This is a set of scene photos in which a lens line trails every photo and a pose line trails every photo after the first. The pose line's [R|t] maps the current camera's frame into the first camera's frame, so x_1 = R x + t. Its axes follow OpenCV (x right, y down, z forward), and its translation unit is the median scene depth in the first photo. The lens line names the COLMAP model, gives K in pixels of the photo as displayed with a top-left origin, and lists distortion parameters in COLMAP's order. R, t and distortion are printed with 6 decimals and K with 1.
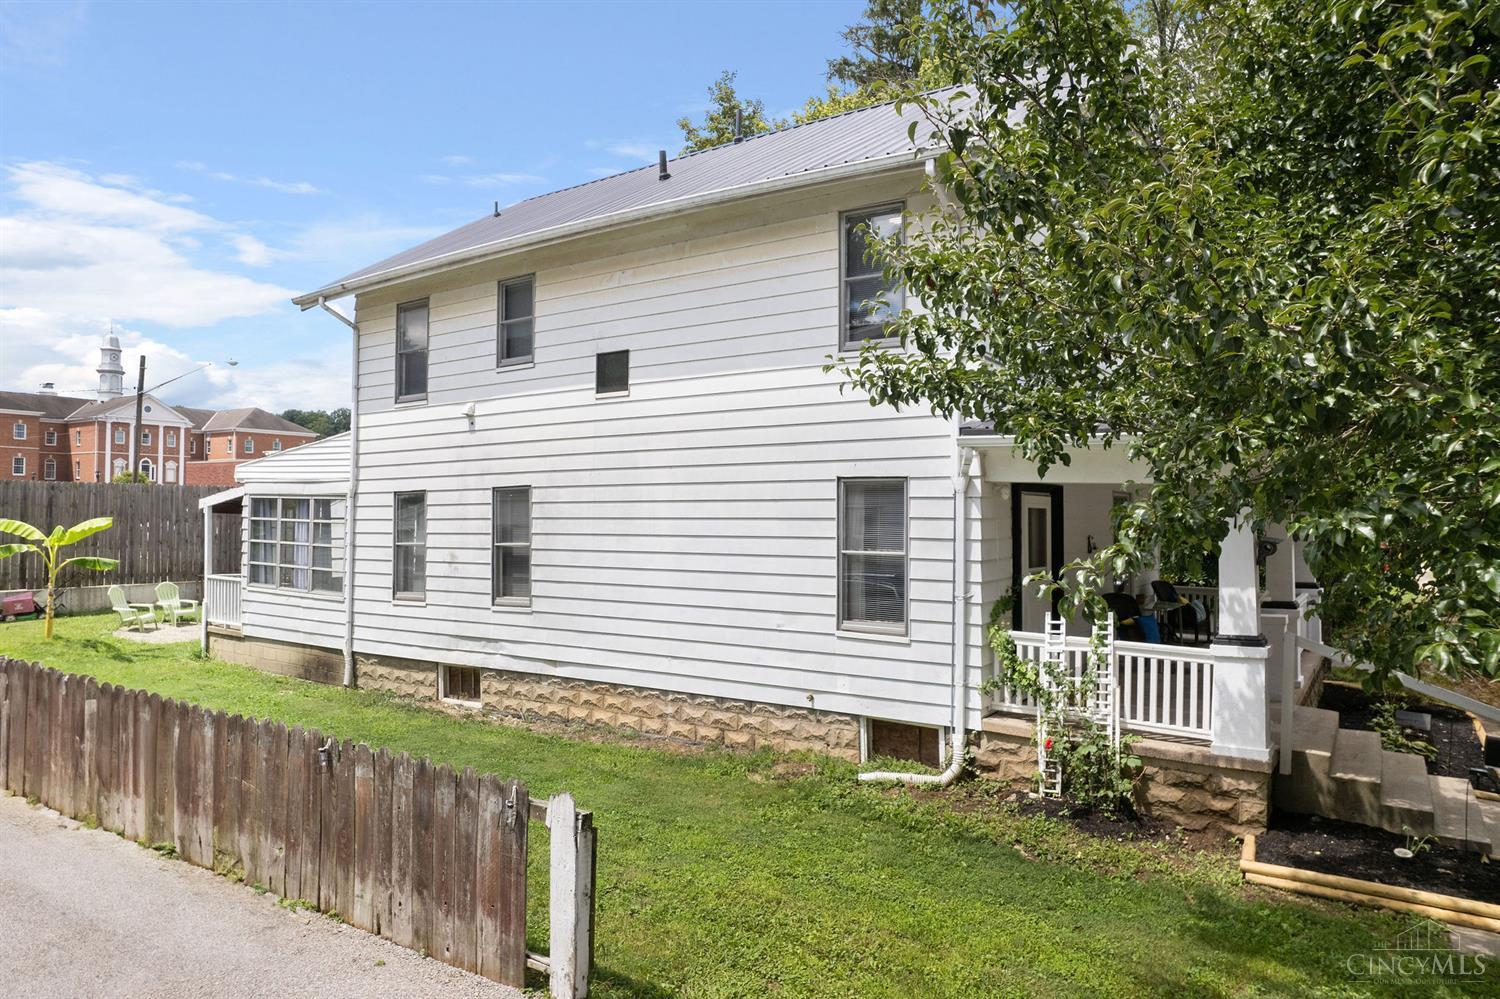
lens RADIAL K [[961.5, 0, 750.0], [0, 961.5, 499.5], [0, 0, 1]] dist [-0.083571, 0.075651]
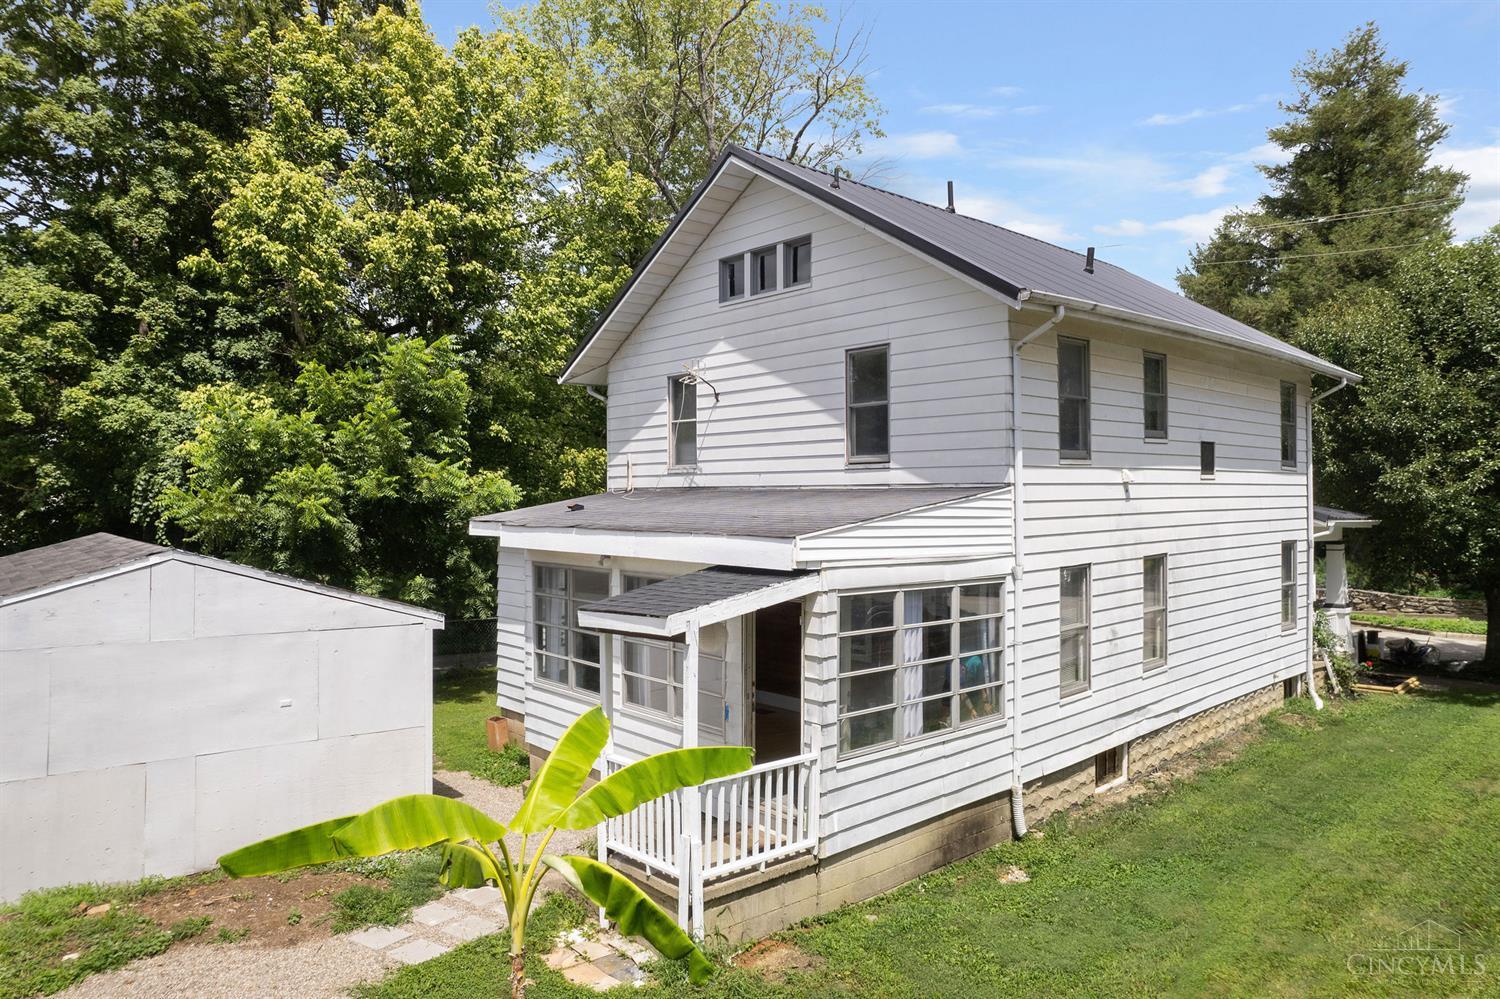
lens RADIAL K [[961.5, 0, 750.0], [0, 961.5, 499.5], [0, 0, 1]] dist [-0.083571, 0.075651]
pose [[0.258402, -0.005926, 0.966019, -1.270073], [-0.010988, 0.999898, 0.009074, -0.073101], [-0.965975, -0.012960, 0.258310, 1.082355]]
